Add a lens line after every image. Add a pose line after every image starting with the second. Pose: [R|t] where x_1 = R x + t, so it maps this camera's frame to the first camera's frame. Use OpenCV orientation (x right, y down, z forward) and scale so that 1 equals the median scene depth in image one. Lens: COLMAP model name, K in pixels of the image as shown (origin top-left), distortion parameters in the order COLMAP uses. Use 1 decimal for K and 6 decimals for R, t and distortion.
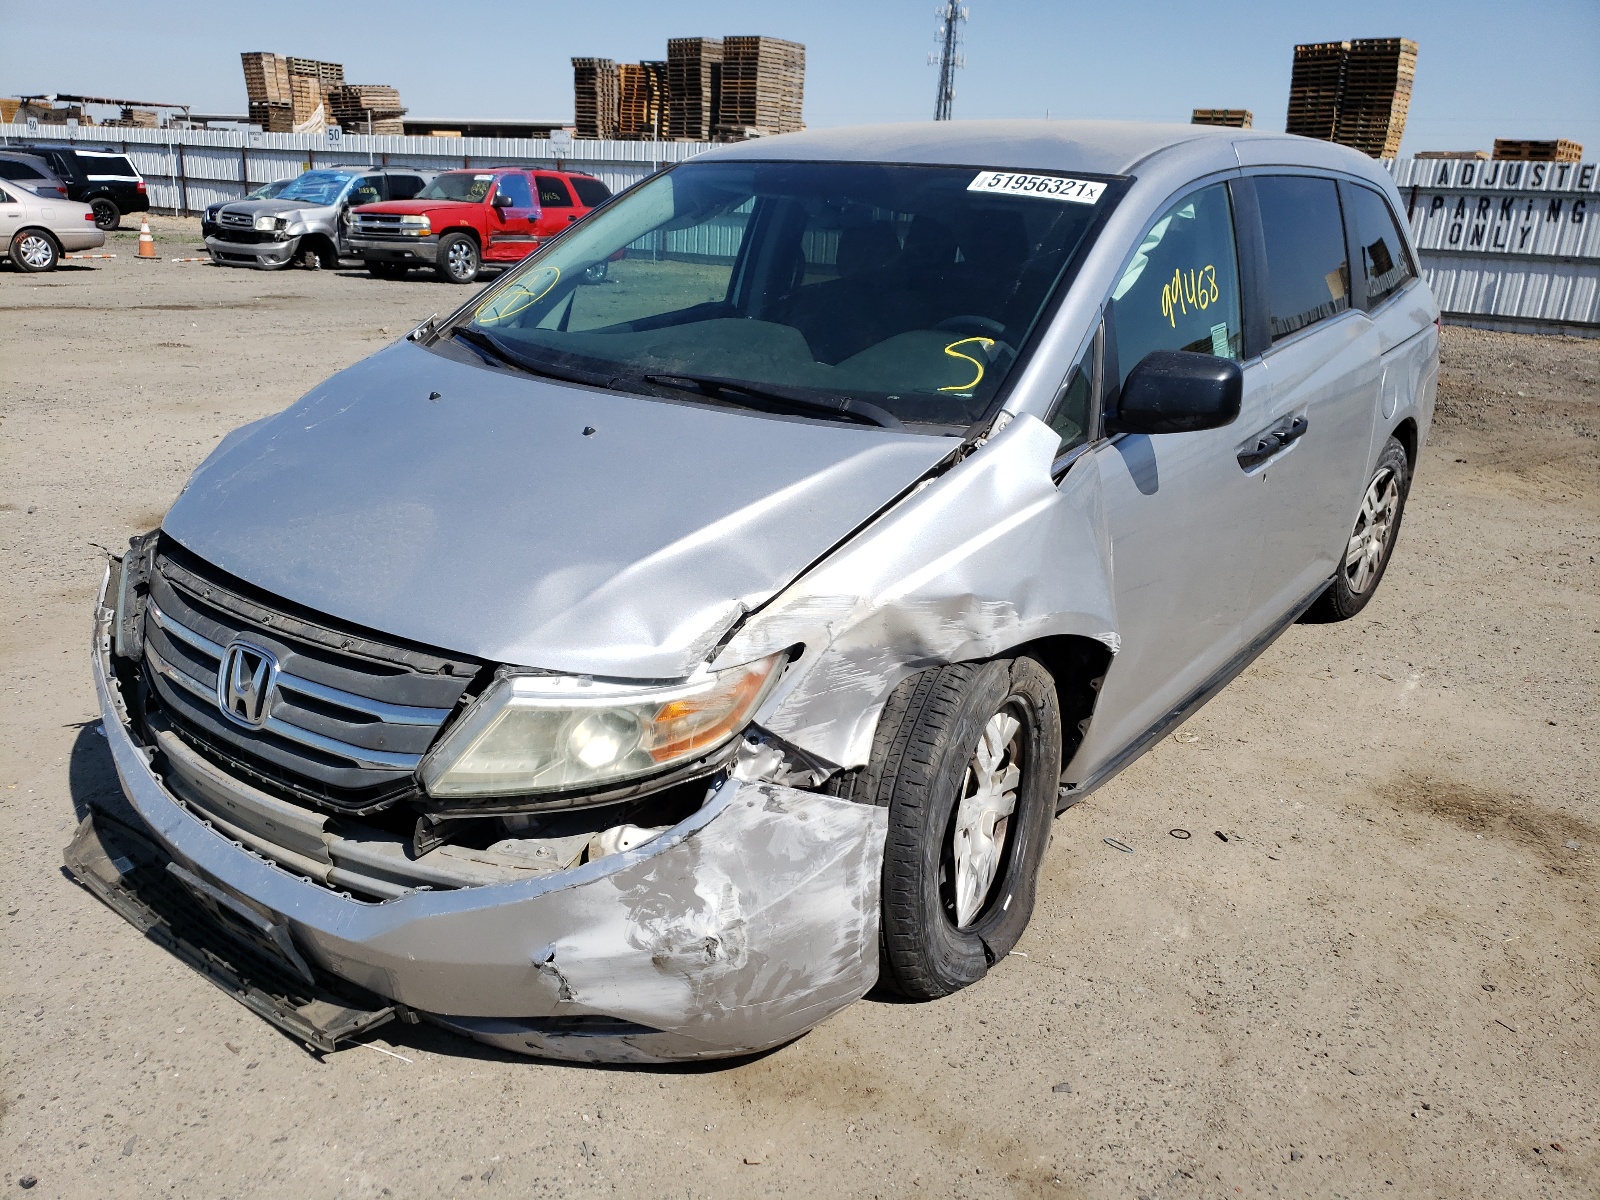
lens RADIAL K [[1211.1, 0, 800.0], [0, 1211.1, 600.0], [0, 0, 1]] dist [0.083470, 0.000858]
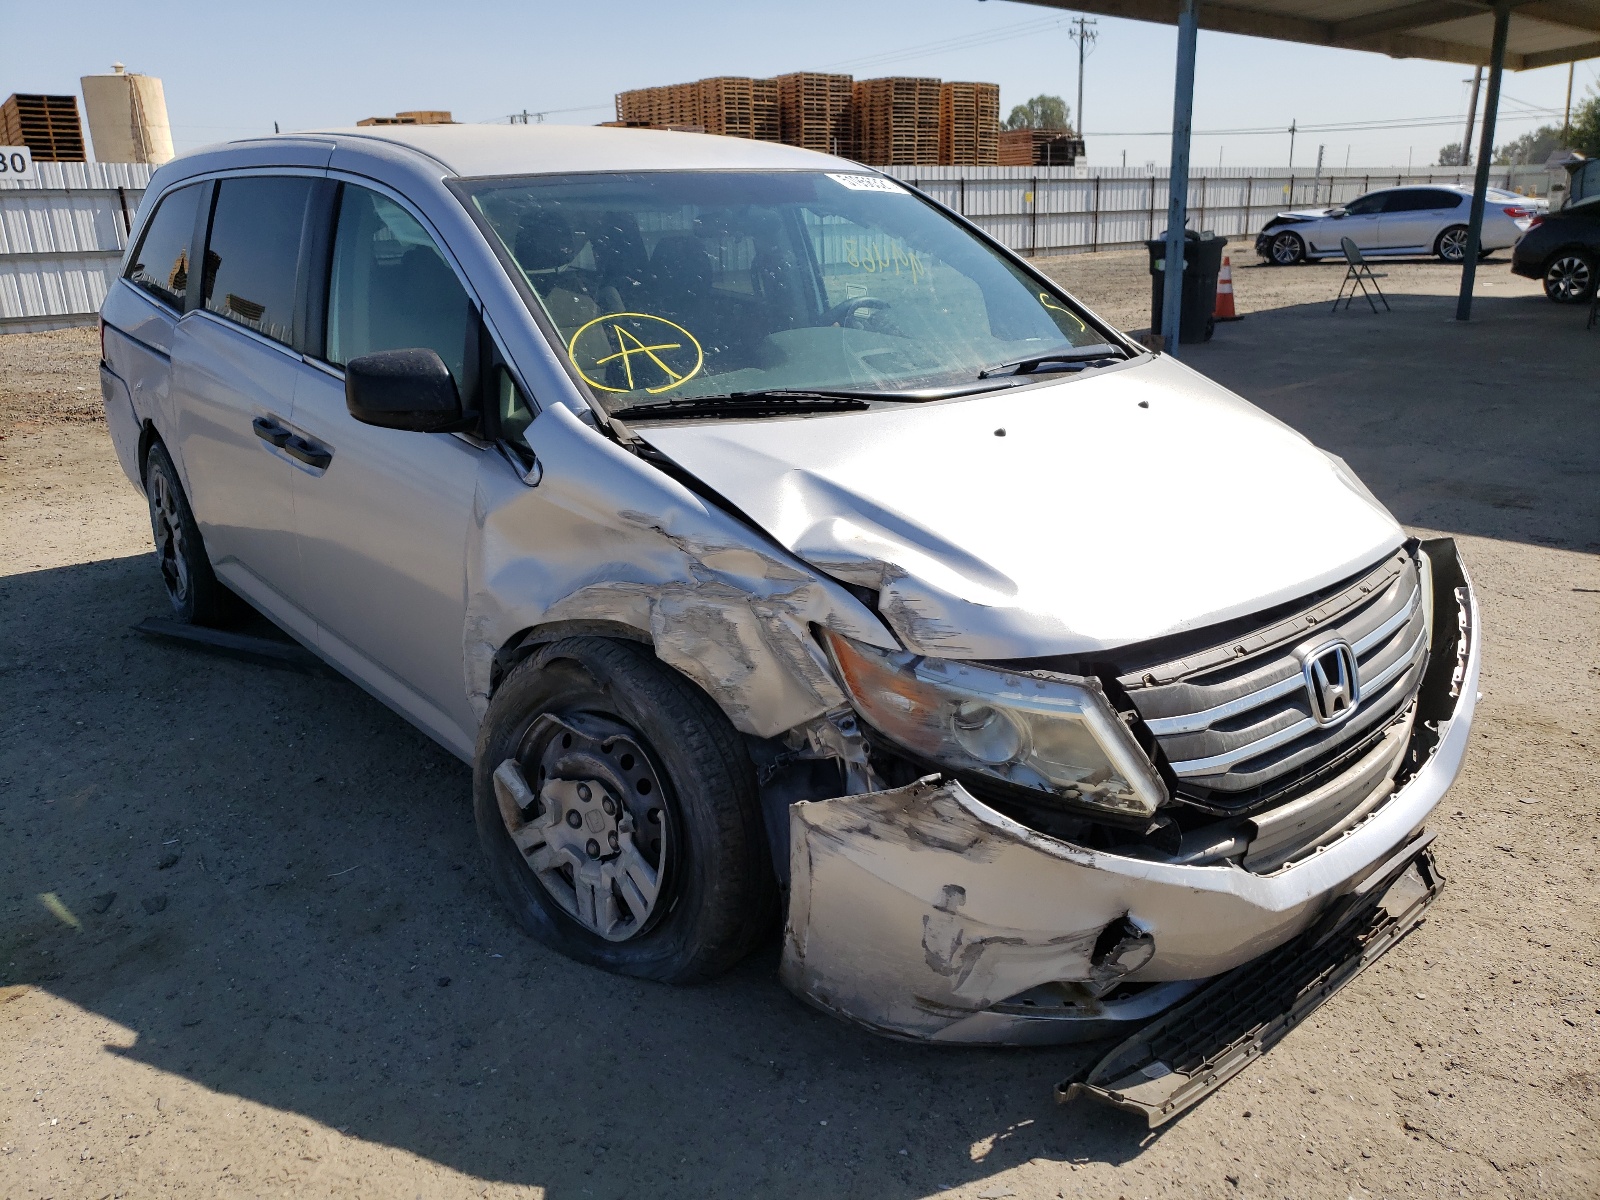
lens RADIAL K [[1201.5, 0, 800.0], [0, 1201.5, 600.0], [0, 0, 1]] dist [-0.000006, 0.000161]
pose [[0.227273, -0.322180, 0.918992, -1.348512], [0.350566, 0.907488, 0.231450, -0.357197], [-0.908543, 0.269565, 0.319193, 0.985296]]
